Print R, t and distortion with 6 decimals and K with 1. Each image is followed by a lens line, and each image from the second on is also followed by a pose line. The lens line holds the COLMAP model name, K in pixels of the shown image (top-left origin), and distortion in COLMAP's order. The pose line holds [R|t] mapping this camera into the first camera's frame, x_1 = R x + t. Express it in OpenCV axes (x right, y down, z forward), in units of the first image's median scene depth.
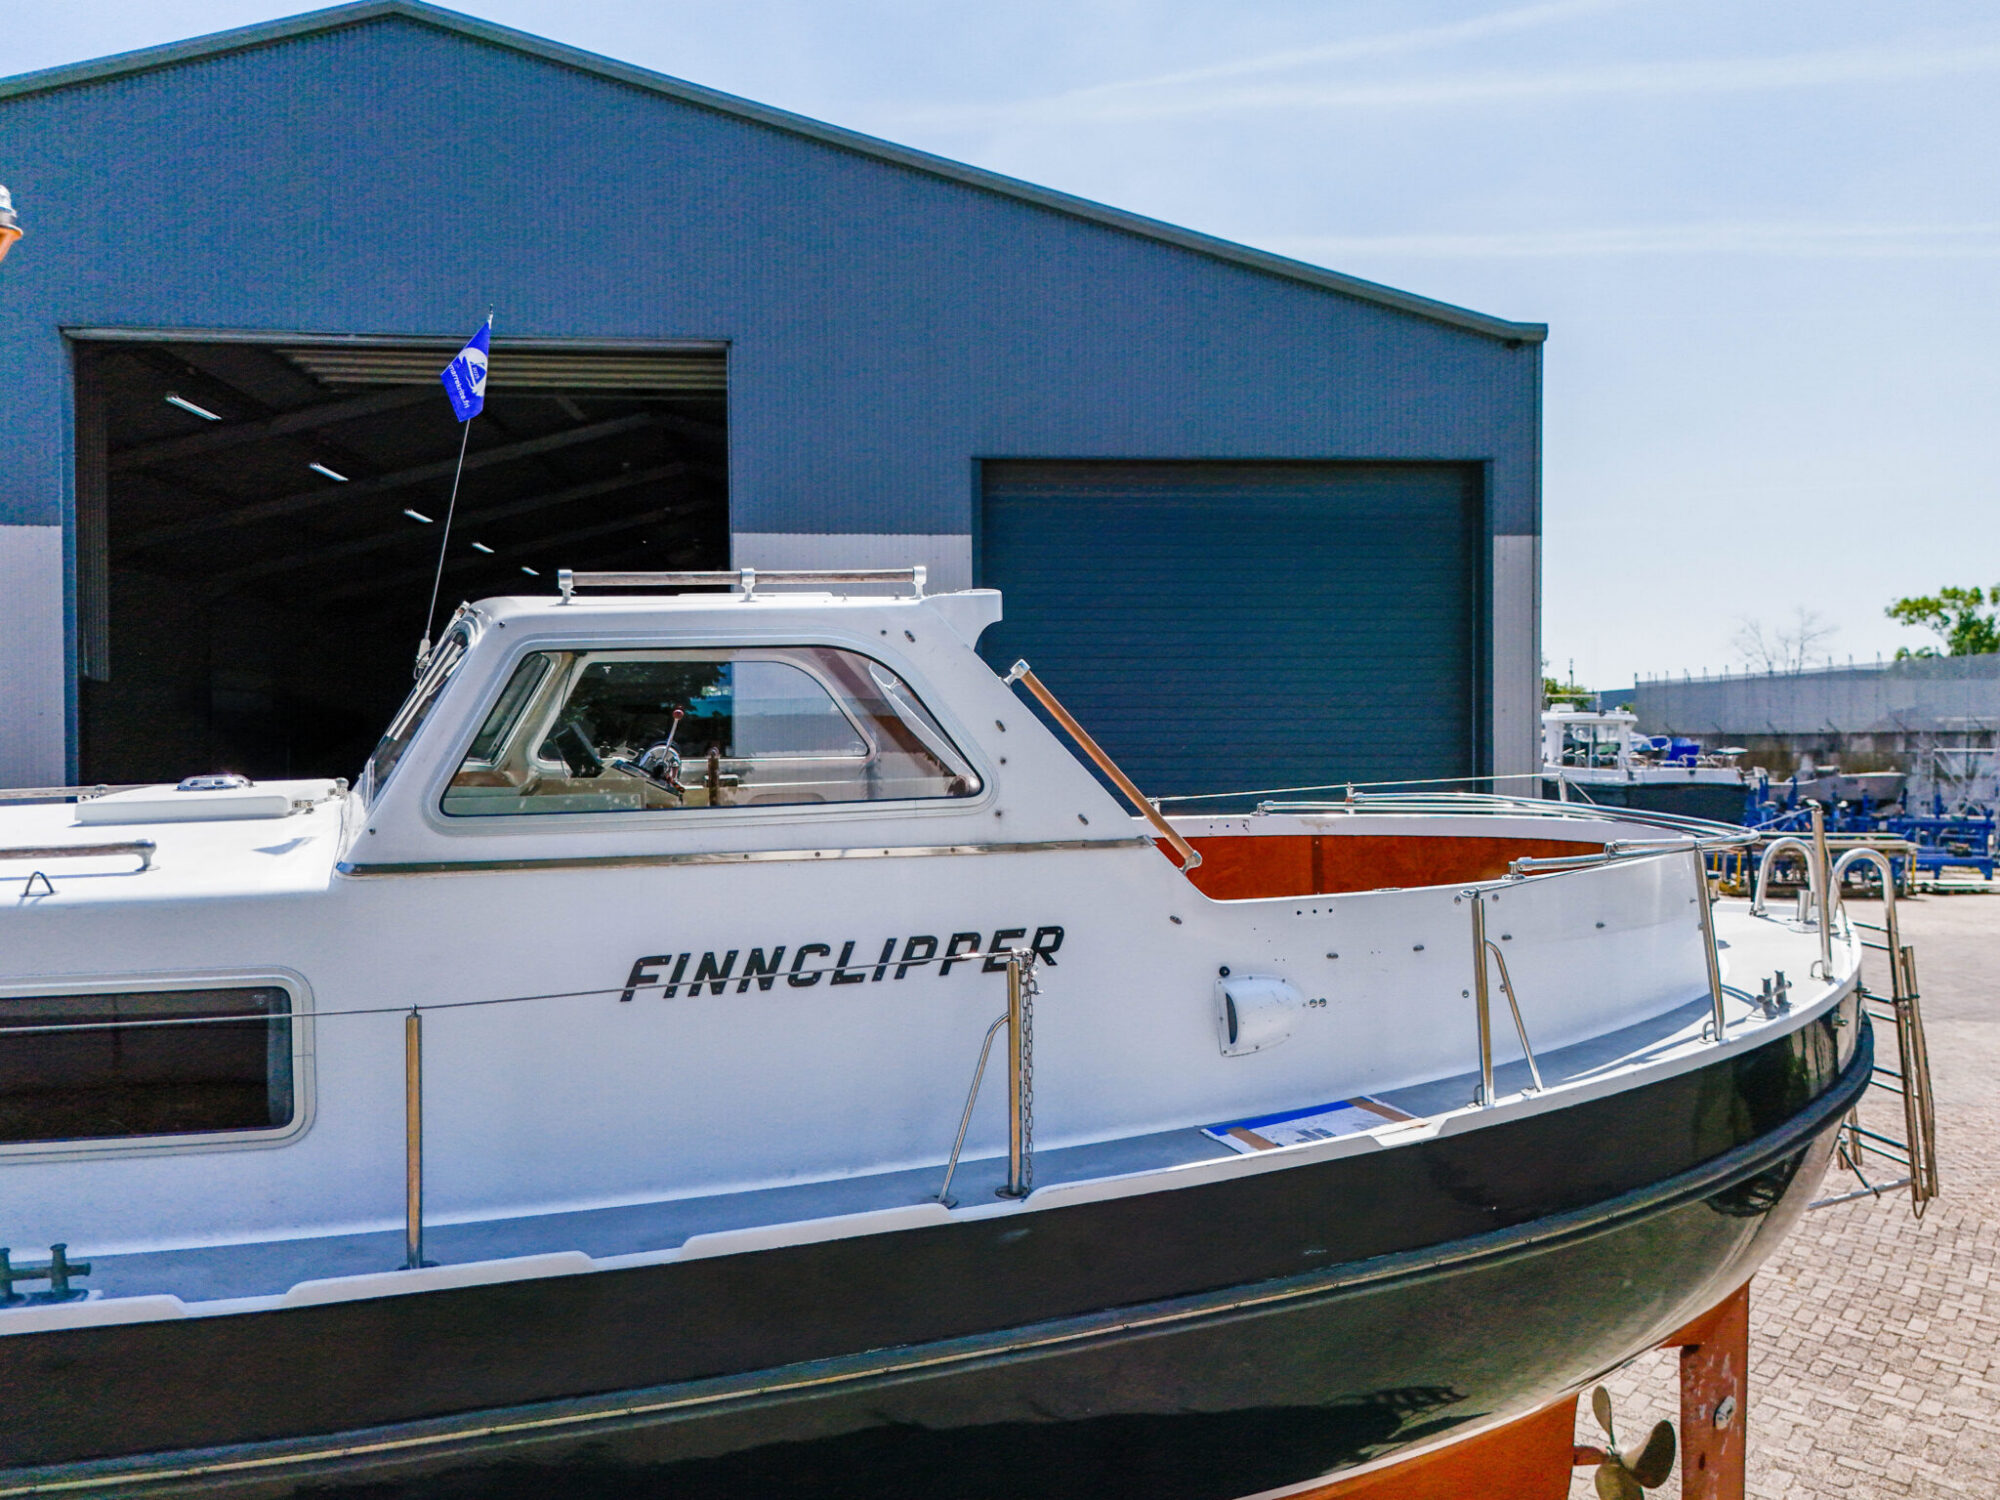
lens RADIAL K [[1485.5, 0, 1013.1], [0, 1485.5, 755.7], [0, 0, 1]] dist [0.067792, -0.064641]
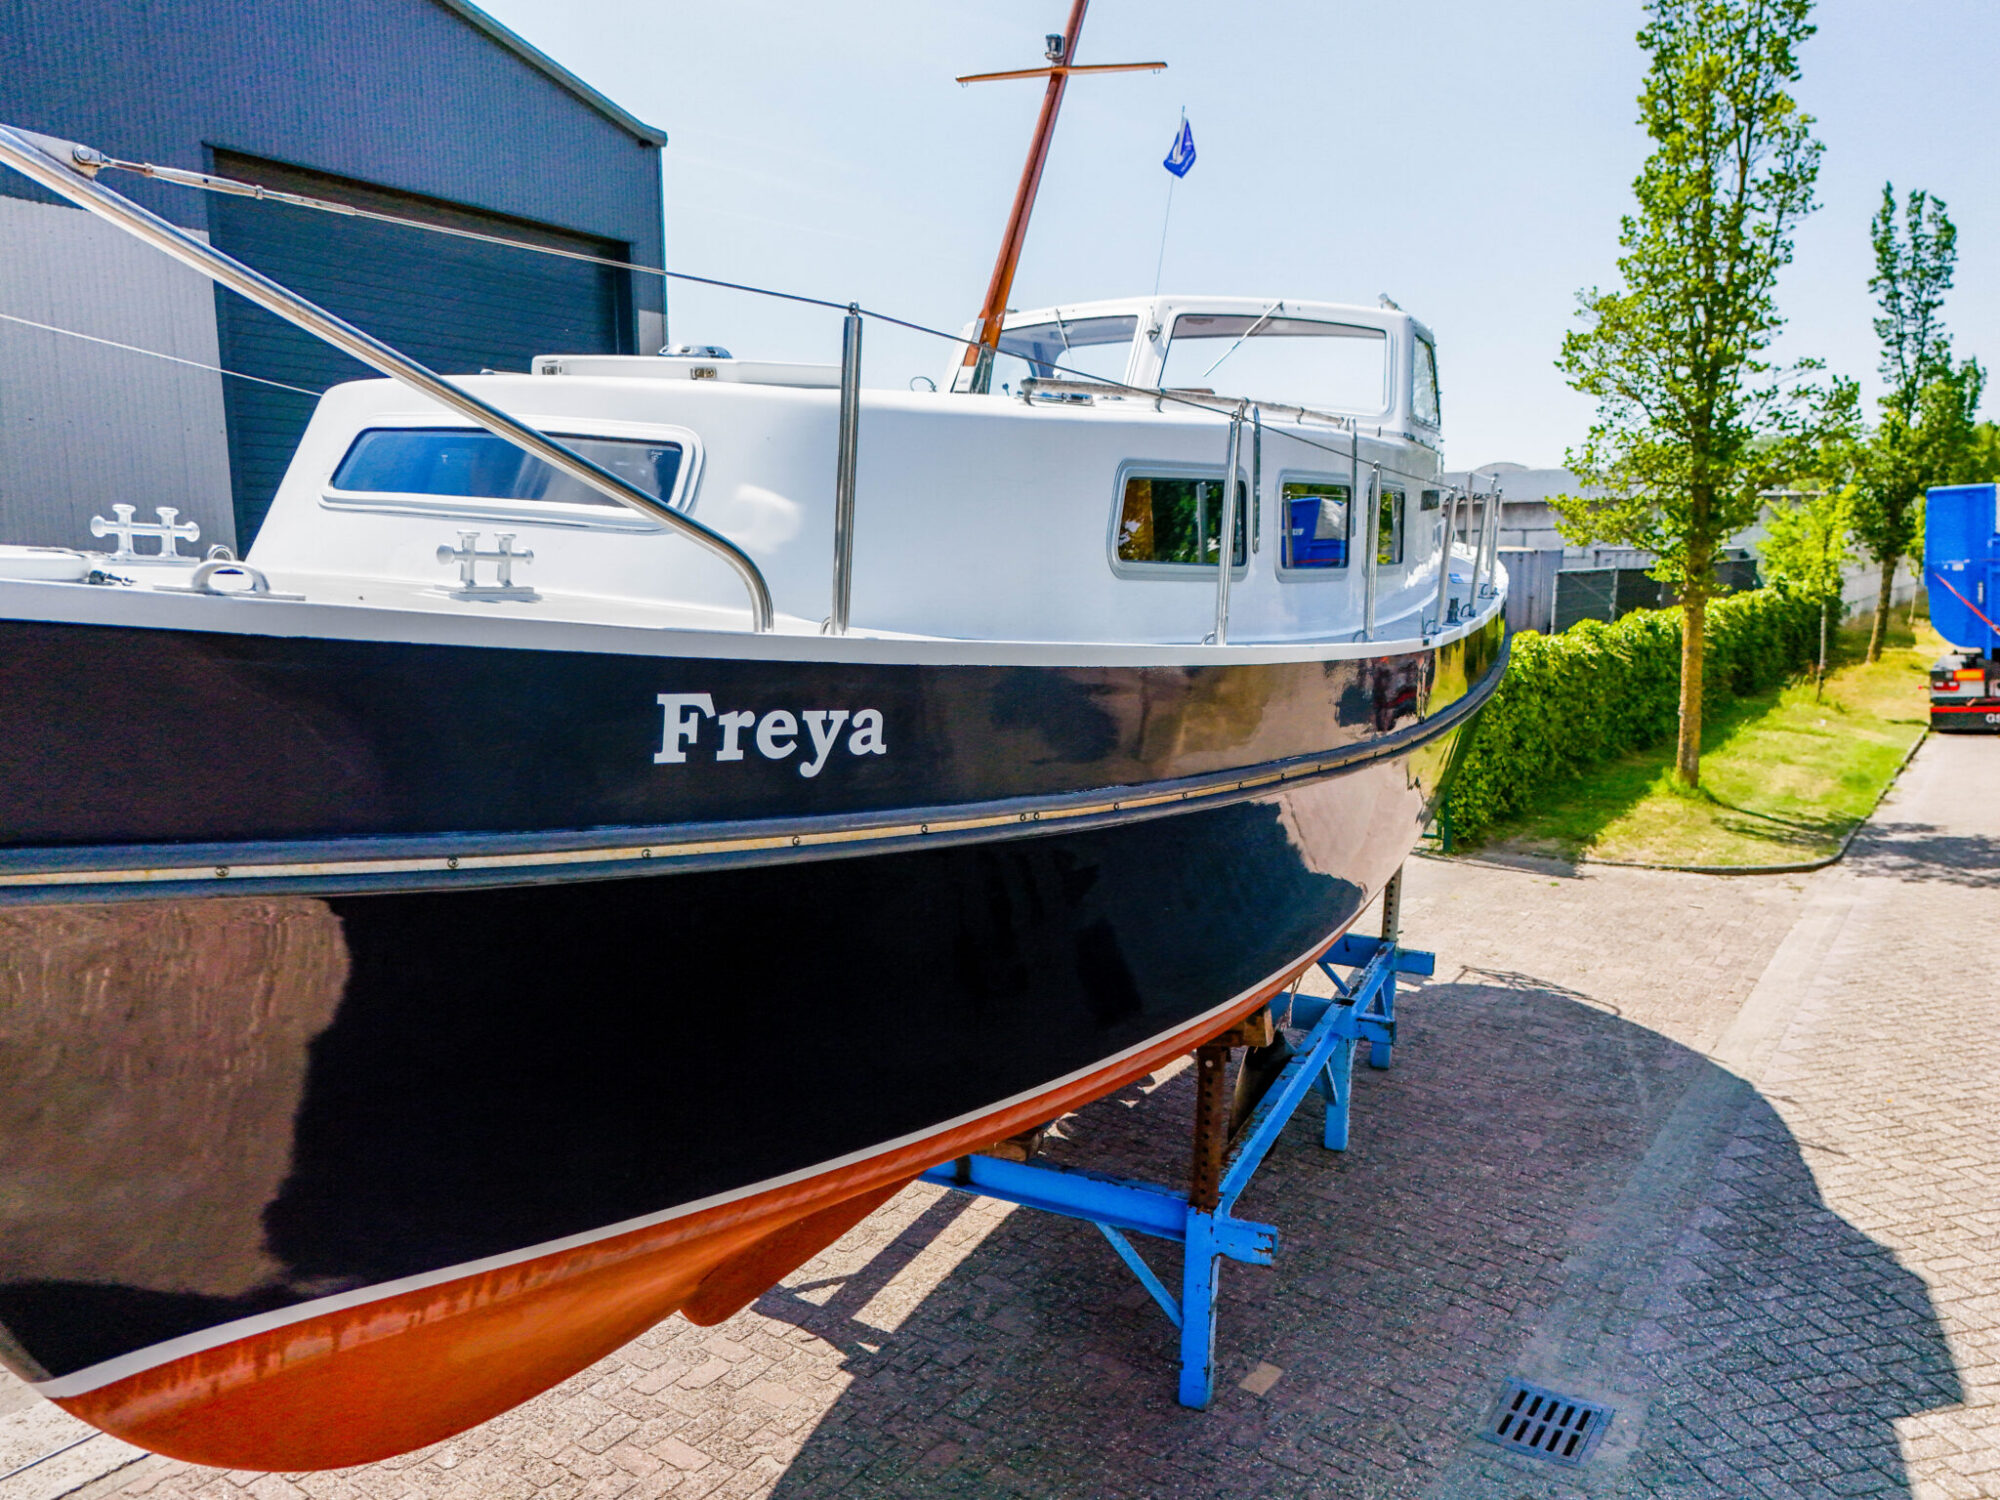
lens RADIAL K [[1485.5, 0, 997.9], [0, 1485.5, 760.9], [0, 0, 1]] dist [0.067792, -0.064641]
pose [[0.587686, -0.116043, 0.800725, -0.979794], [0.009193, 0.990555, 0.136806, 0.092251], [-0.809037, -0.073037, 0.583202, 0.090423]]
